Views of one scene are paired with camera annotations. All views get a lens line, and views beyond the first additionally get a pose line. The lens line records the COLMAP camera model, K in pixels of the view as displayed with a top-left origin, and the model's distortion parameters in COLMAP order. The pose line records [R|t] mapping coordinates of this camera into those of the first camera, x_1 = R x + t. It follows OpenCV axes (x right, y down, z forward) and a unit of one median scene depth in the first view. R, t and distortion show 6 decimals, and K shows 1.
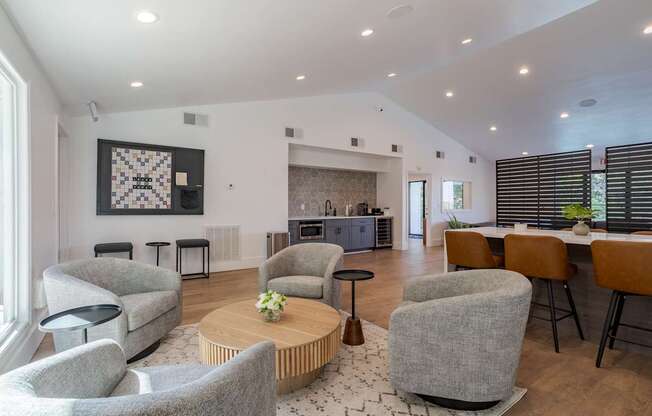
lens RADIAL K [[319.4, 0, 326.0], [0, 319.4, 208.0], [0, 0, 1]] dist [-0.003088, 0.001215]
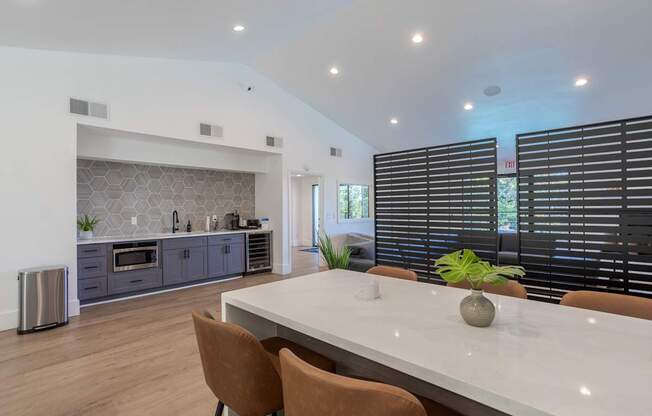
lens RADIAL K [[319.4, 0, 326.0], [0, 319.4, 208.0], [0, 0, 1]] dist [-0.003088, 0.001215]
pose [[0.979841, -0.009670, 0.199546, 0.190343], [0.011043, 0.999922, -0.005772, -0.021933], [-0.199474, 0.007859, 0.979872, 0.229122]]
